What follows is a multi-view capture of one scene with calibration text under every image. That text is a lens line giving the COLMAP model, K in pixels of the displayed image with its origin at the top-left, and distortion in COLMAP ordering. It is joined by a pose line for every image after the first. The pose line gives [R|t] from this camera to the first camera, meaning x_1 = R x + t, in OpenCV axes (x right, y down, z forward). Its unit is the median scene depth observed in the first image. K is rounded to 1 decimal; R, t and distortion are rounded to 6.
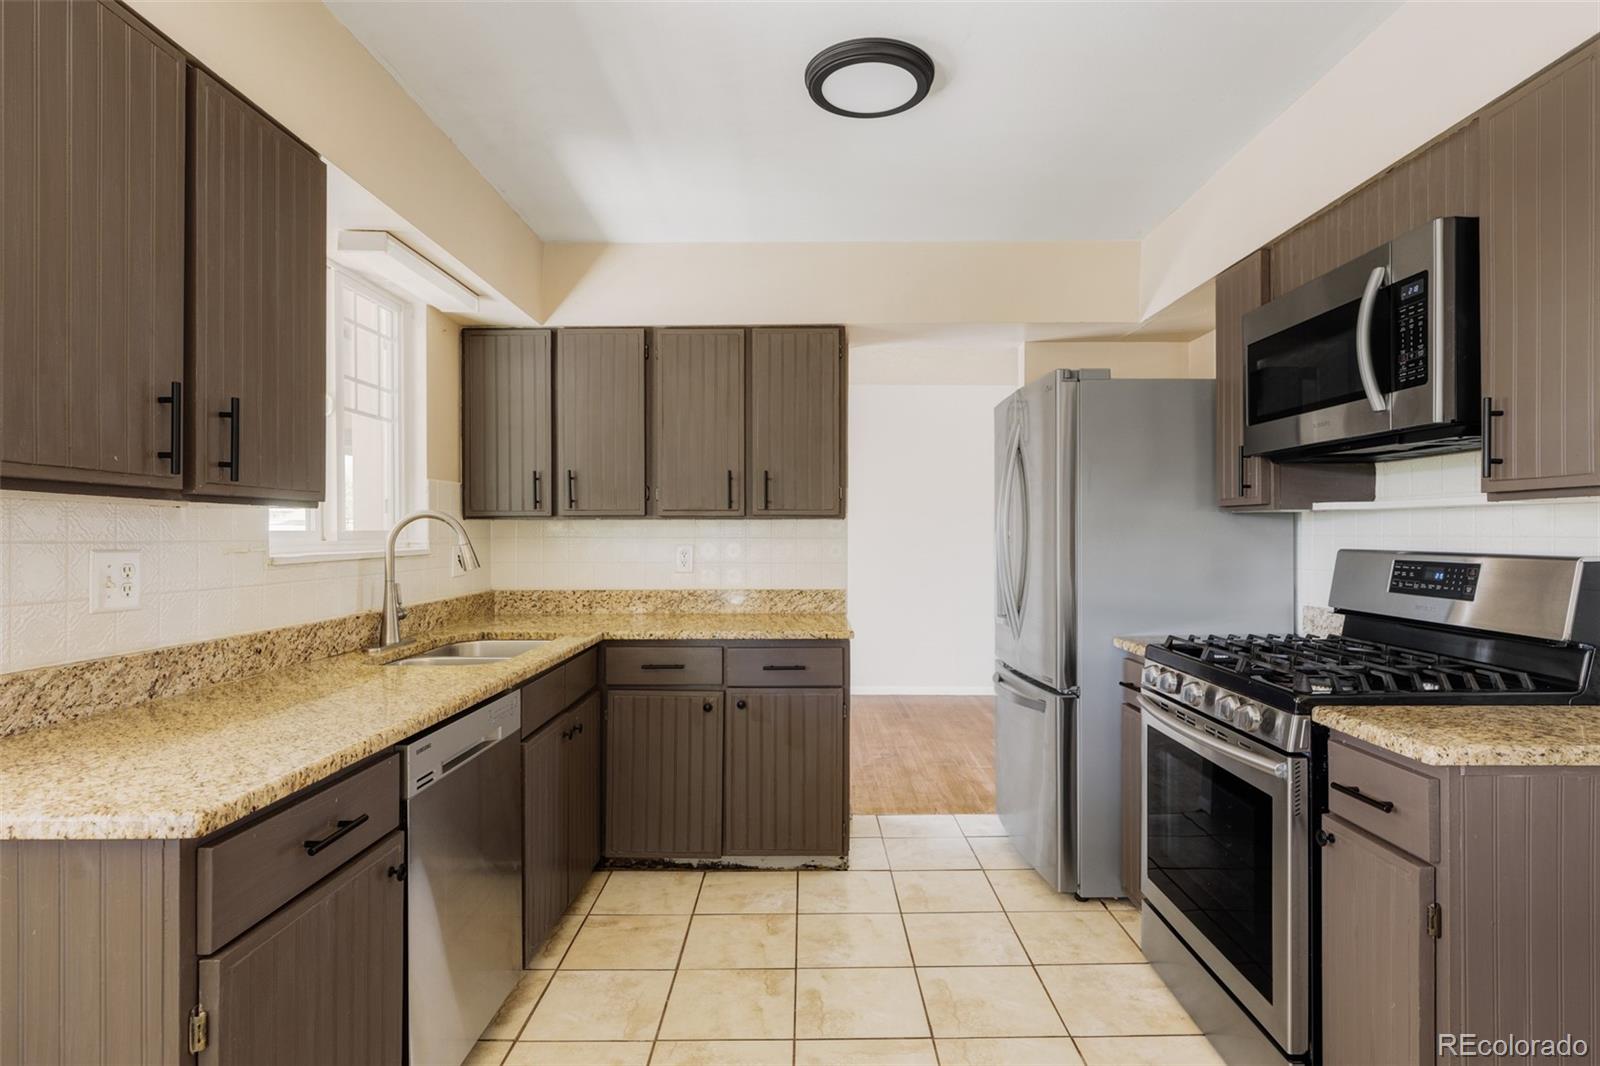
lens RADIAL K [[874.5, 0, 787.8], [0, 874.5, 529.7], [0, 0, 1]] dist [0.007121, 0.000089]
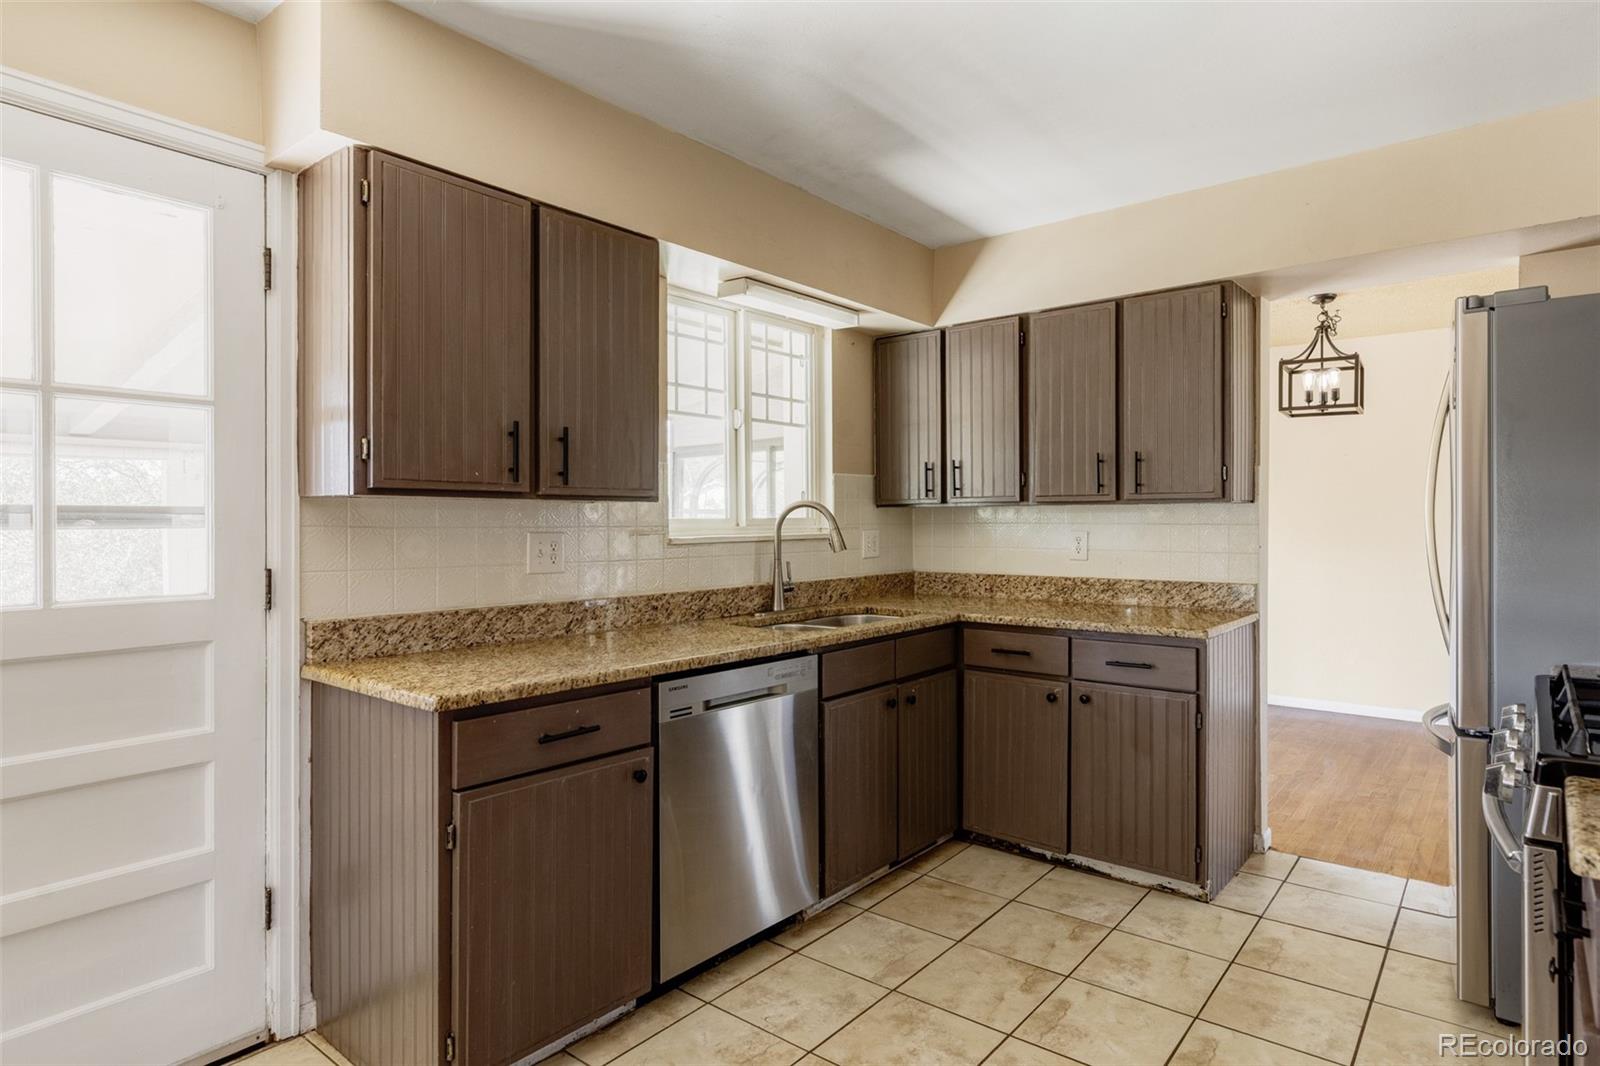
lens RADIAL K [[881.2, 0, 802.1], [0, 881.2, 516.7], [0, 0, 1]] dist [0.005638, 0.000300]
pose [[0.783592, -0.004518, -0.621260, 0.305223], [0.005814, 0.999983, 0.000062, -0.000448], [0.621249, -0.003661, 0.783605, 0.056541]]
